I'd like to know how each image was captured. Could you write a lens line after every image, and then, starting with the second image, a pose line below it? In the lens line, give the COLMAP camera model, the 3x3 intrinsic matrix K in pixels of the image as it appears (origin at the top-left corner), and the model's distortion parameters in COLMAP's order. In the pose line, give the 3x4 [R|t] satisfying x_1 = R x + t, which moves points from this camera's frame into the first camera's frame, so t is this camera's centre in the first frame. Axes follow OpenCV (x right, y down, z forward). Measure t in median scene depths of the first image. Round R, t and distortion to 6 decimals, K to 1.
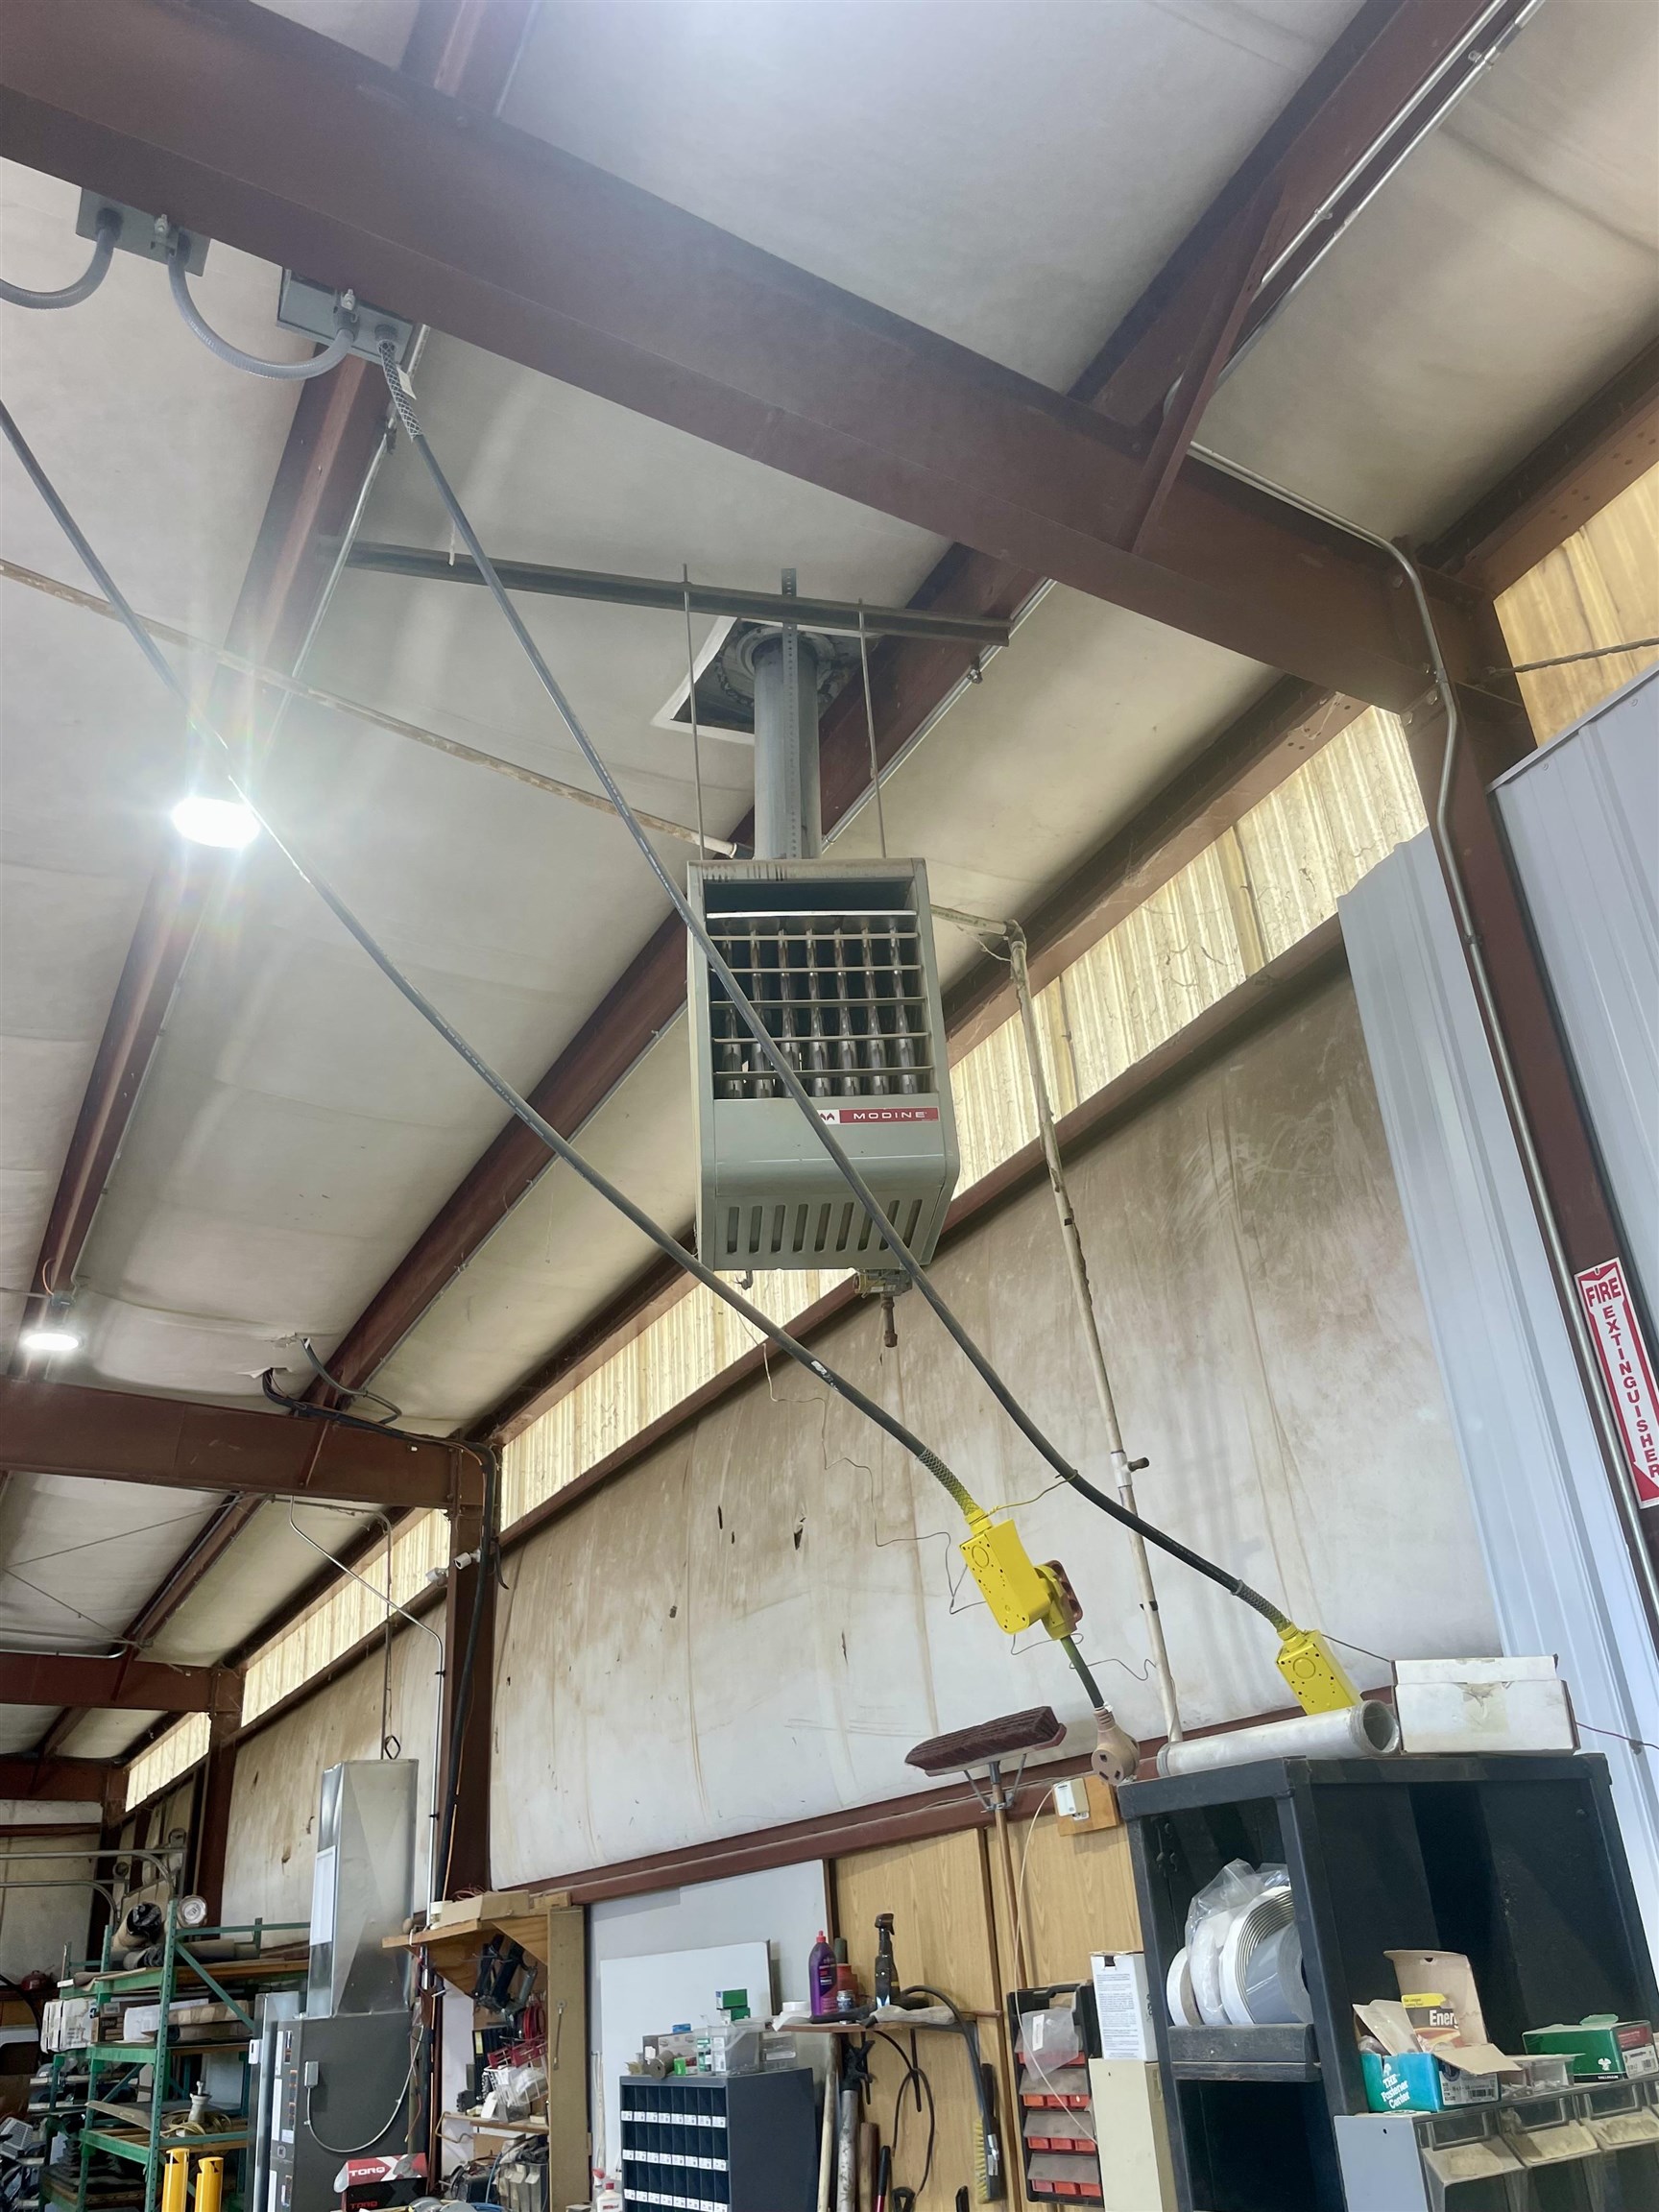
lens RADIAL K [[1699.0, 0, 829.5], [0, 1699.0, 1106.0], [0, 0, 1]] dist [0.092927, -0.132790]
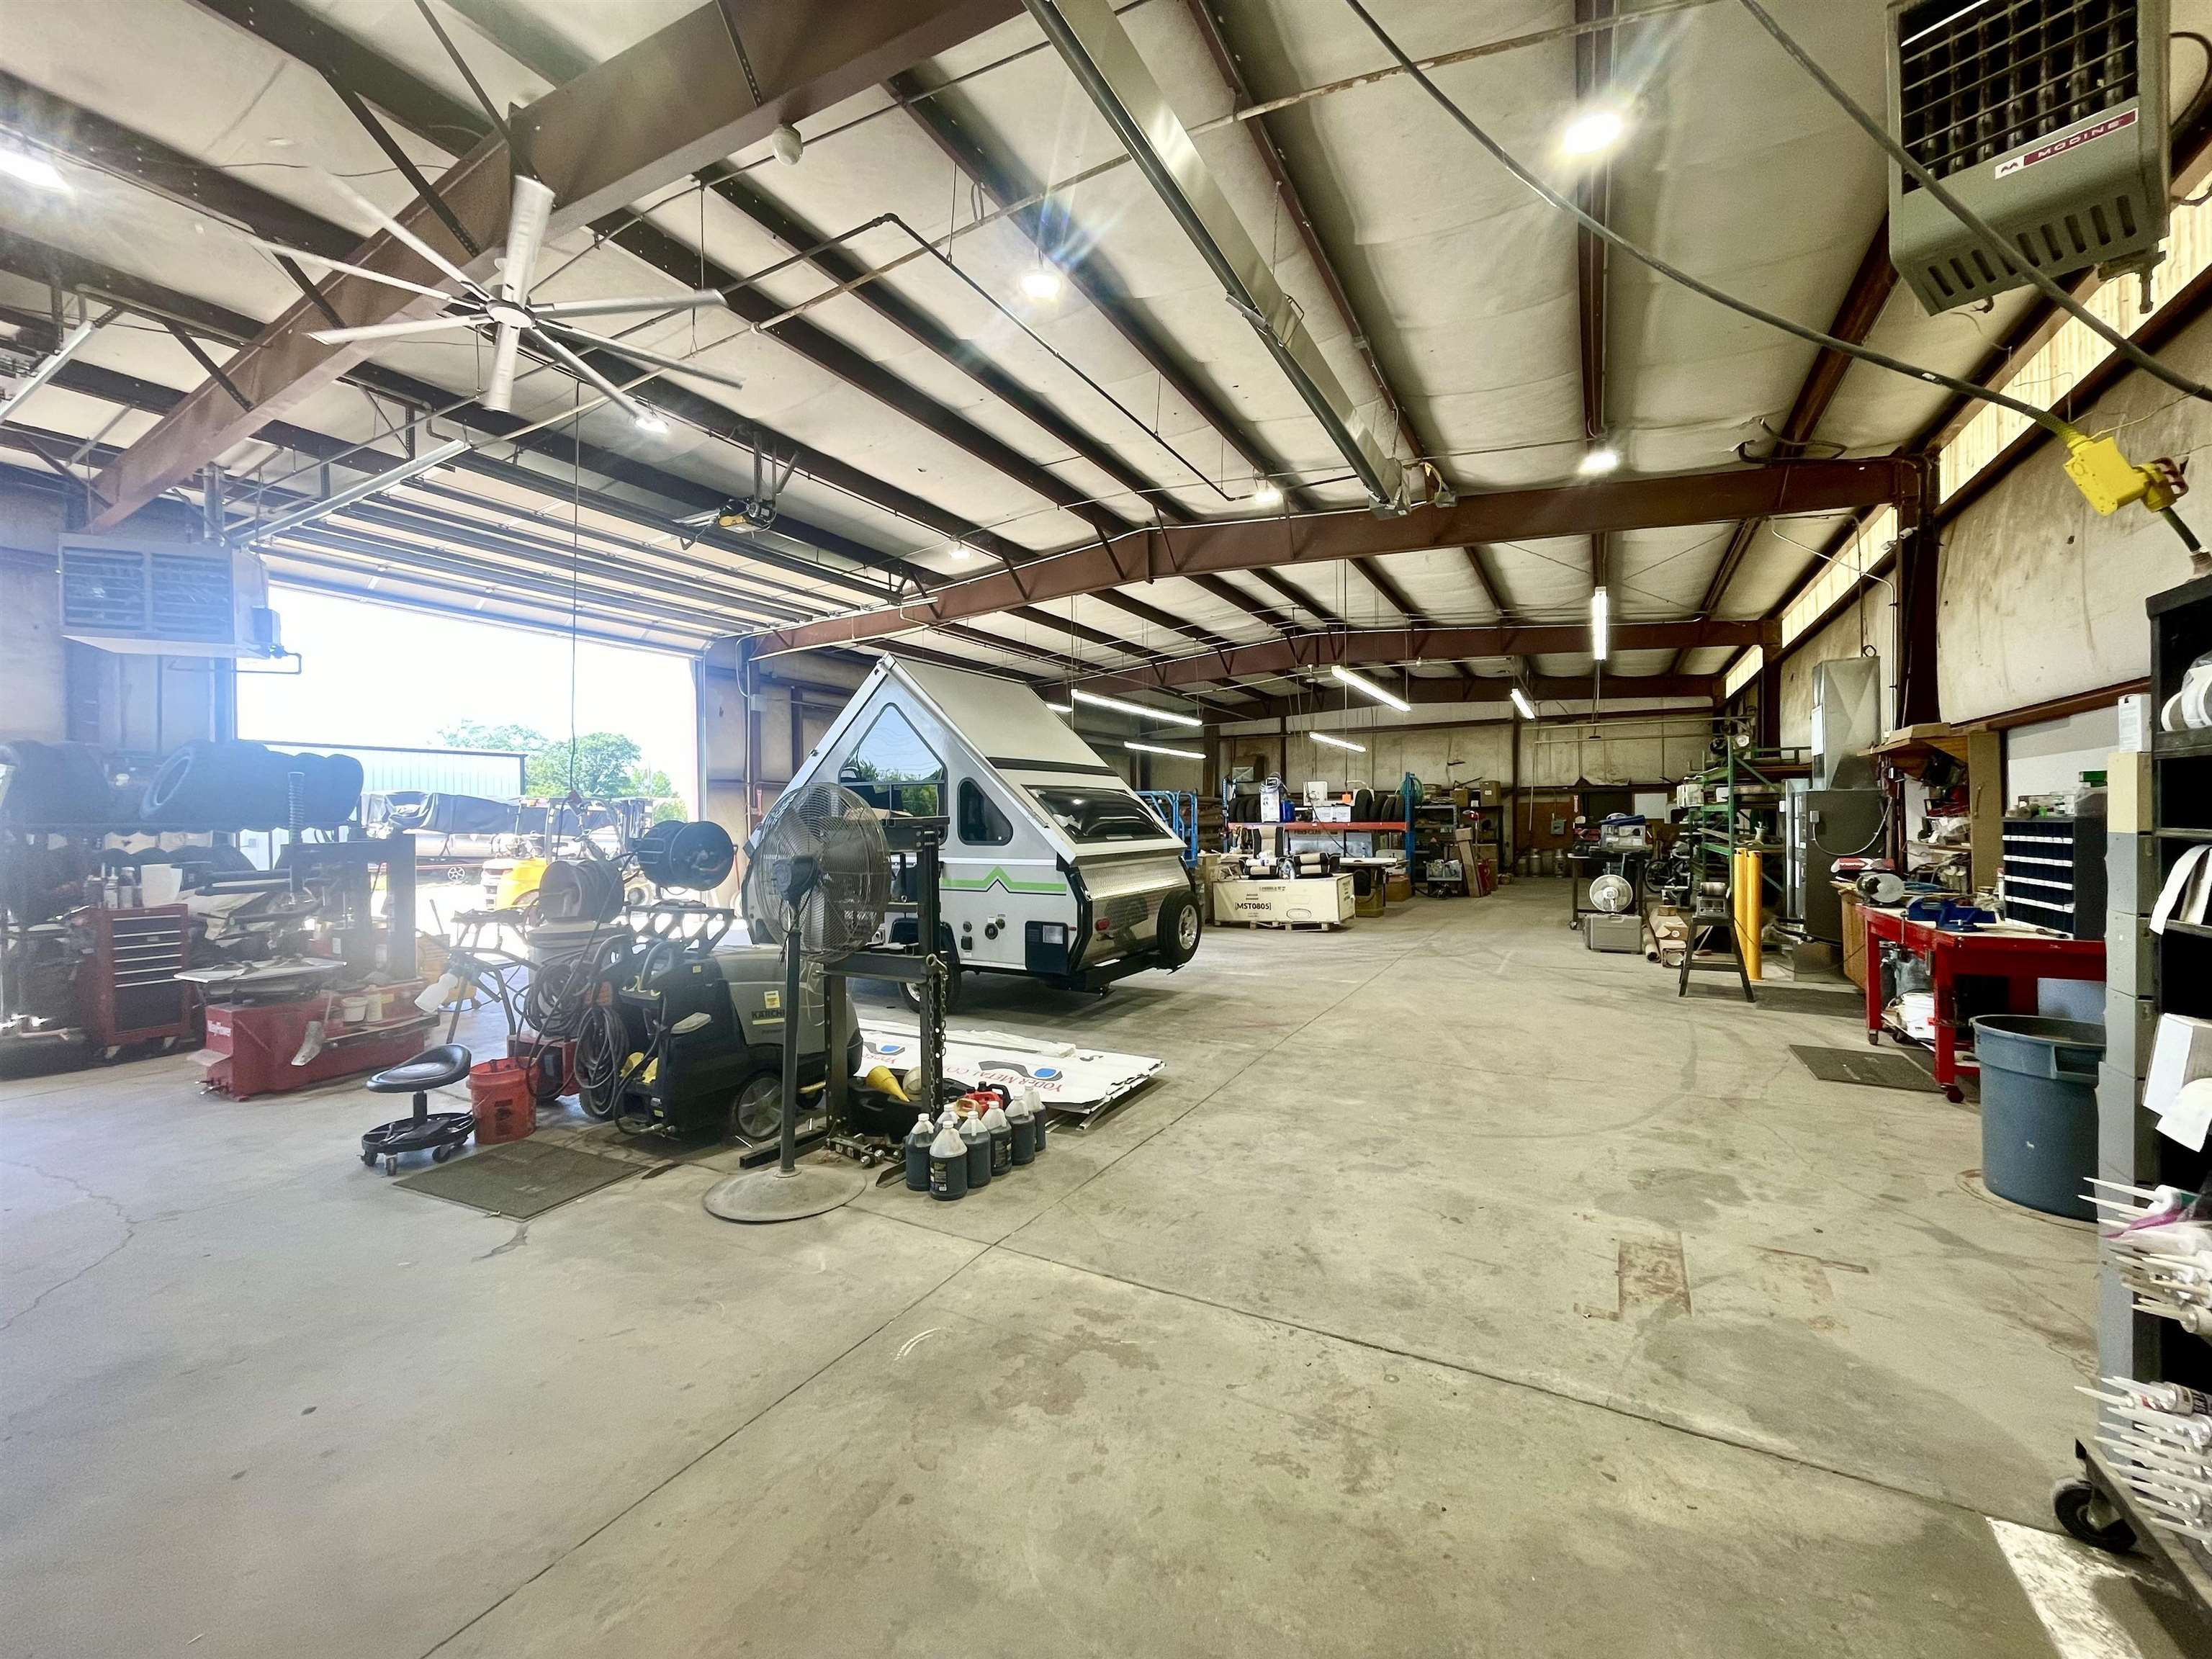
lens RADIAL K [[895.0, 0, 1094.3], [0, 895.0, 822.4], [0, 0, 1]] dist [-0.000161, -0.000267]
pose [[0.542970, 0.066329, -0.837129, 0.088435], [0.350695, 0.887874, 0.297814, 0.000890], [0.763018, -0.455281, 0.458827, -0.047884]]
